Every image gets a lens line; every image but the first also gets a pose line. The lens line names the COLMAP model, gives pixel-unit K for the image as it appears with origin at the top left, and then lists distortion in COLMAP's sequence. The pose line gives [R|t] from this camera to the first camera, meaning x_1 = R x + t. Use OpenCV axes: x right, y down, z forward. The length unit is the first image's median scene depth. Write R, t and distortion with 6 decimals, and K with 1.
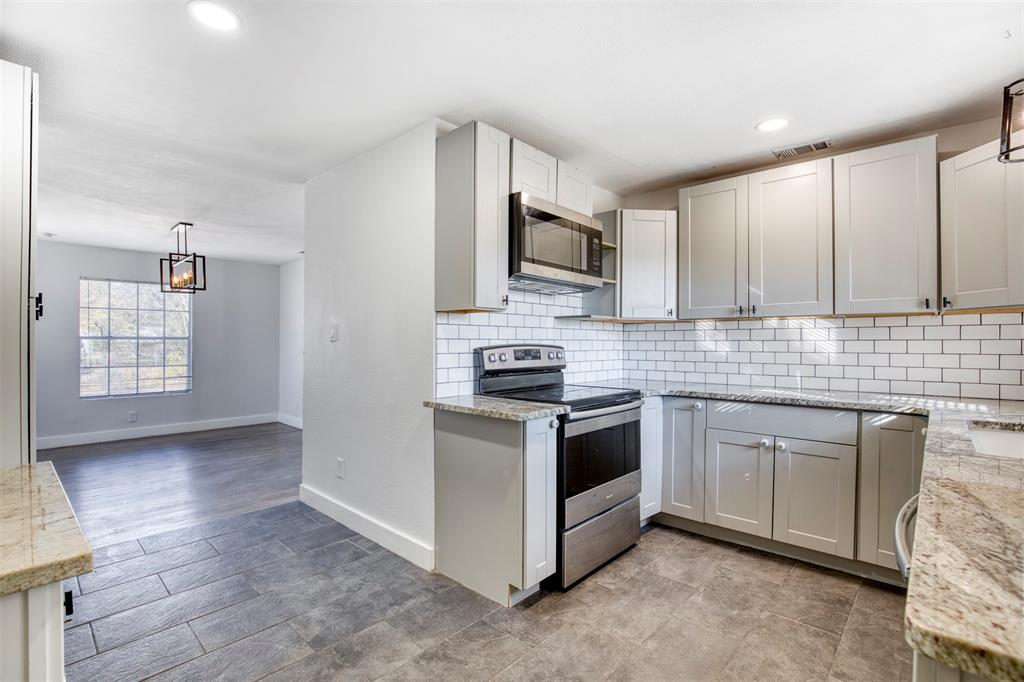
lens RADIAL K [[467.2, 0, 512.0], [0, 467.2, 341.0], [0, 0, 1]] dist [-0.000643, -0.000187]
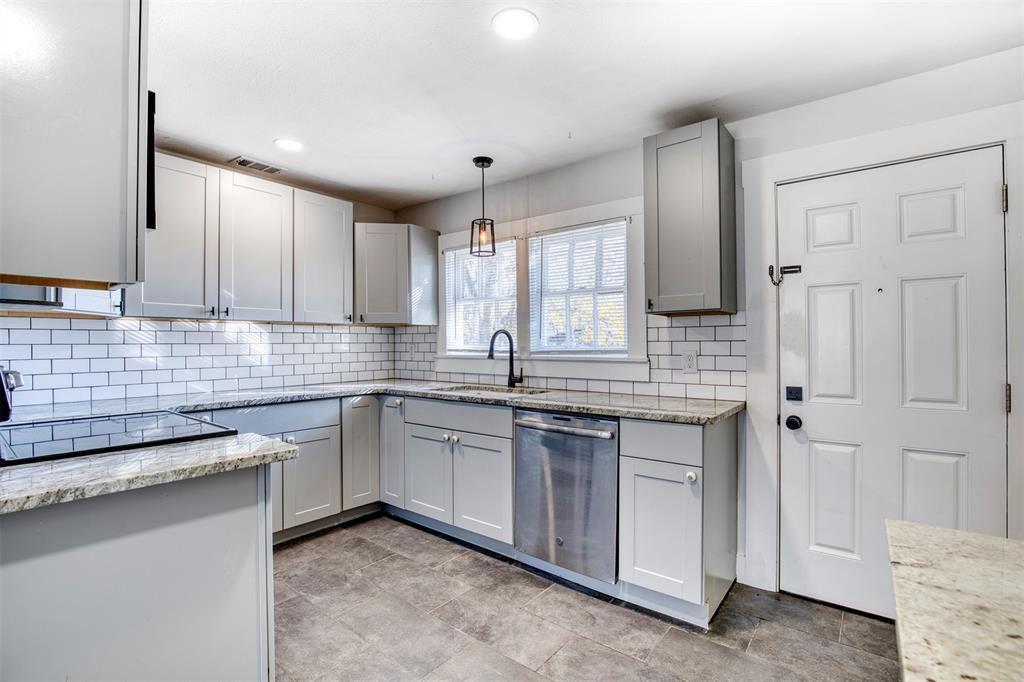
lens RADIAL K [[474.0, 0, 512.0], [0, 474.0, 341.0], [0, 0, 1]] dist [-0.051219, 0.000011]
pose [[-0.069760, 0.005626, 0.997548, -0.541099], [0.003166, 0.999980, -0.005418, 0.000576], [-0.997559, 0.002780, -0.069776, 0.553517]]
